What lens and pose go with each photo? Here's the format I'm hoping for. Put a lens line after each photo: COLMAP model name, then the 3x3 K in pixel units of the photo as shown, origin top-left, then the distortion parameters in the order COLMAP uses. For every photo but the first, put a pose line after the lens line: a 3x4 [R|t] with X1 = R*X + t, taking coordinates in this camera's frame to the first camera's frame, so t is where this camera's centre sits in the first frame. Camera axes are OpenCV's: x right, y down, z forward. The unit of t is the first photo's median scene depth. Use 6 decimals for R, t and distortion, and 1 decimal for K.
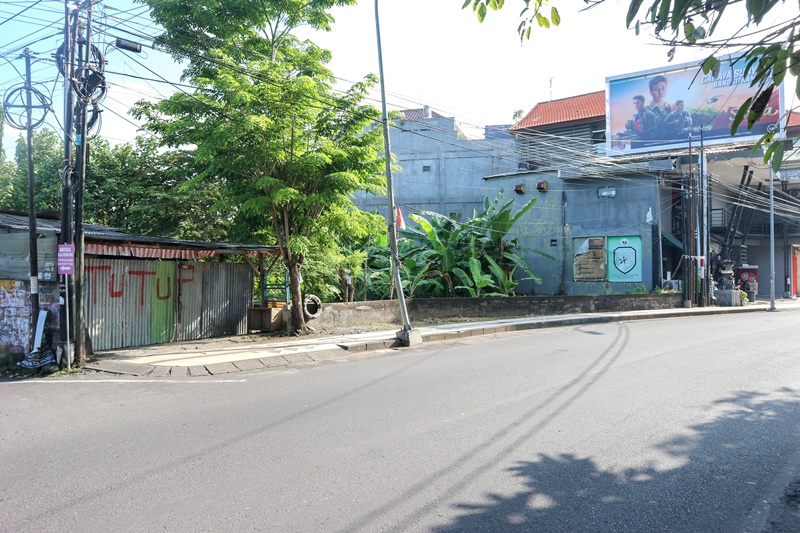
lens RADIAL K [[549.7, 0, 397.9], [0, 549.7, 267.5], [0, 0, 1]] dist [-0.105905, 0.046239]
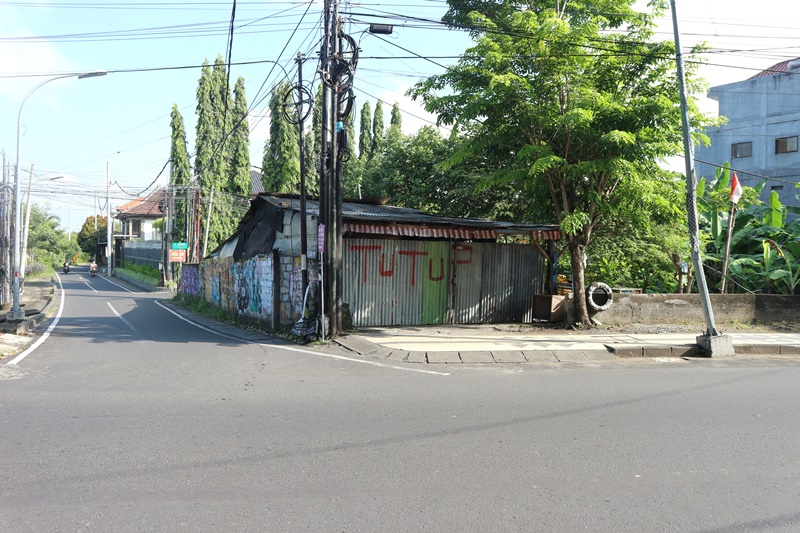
lens RADIAL K [[549.7, 0, 408.0], [0, 549.7, 262.9], [0, 0, 1]] dist [-0.105905, 0.046239]
pose [[0.764024, 0.023348, -0.644765, 0.156951], [-0.011182, 0.999674, 0.022950, 0.004008], [0.645091, -0.010325, 0.764036, 0.177877]]
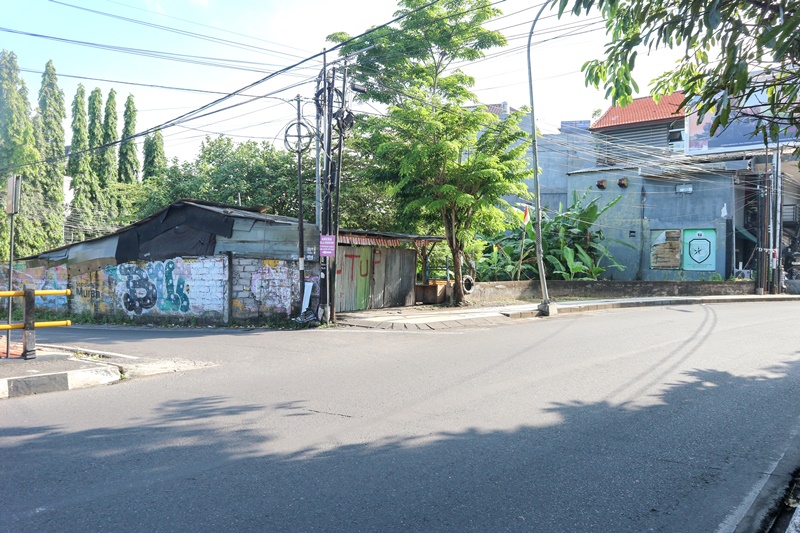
lens RADIAL K [[549.7, 0, 398.4], [0, 549.7, 266.3], [0, 0, 1]] dist [-0.105905, 0.046239]
pose [[0.996189, 0.019022, -0.085120, -0.213785], [-0.016785, 0.999497, 0.026916, -0.002692], [0.085589, -0.025384, 0.996007, -0.297903]]
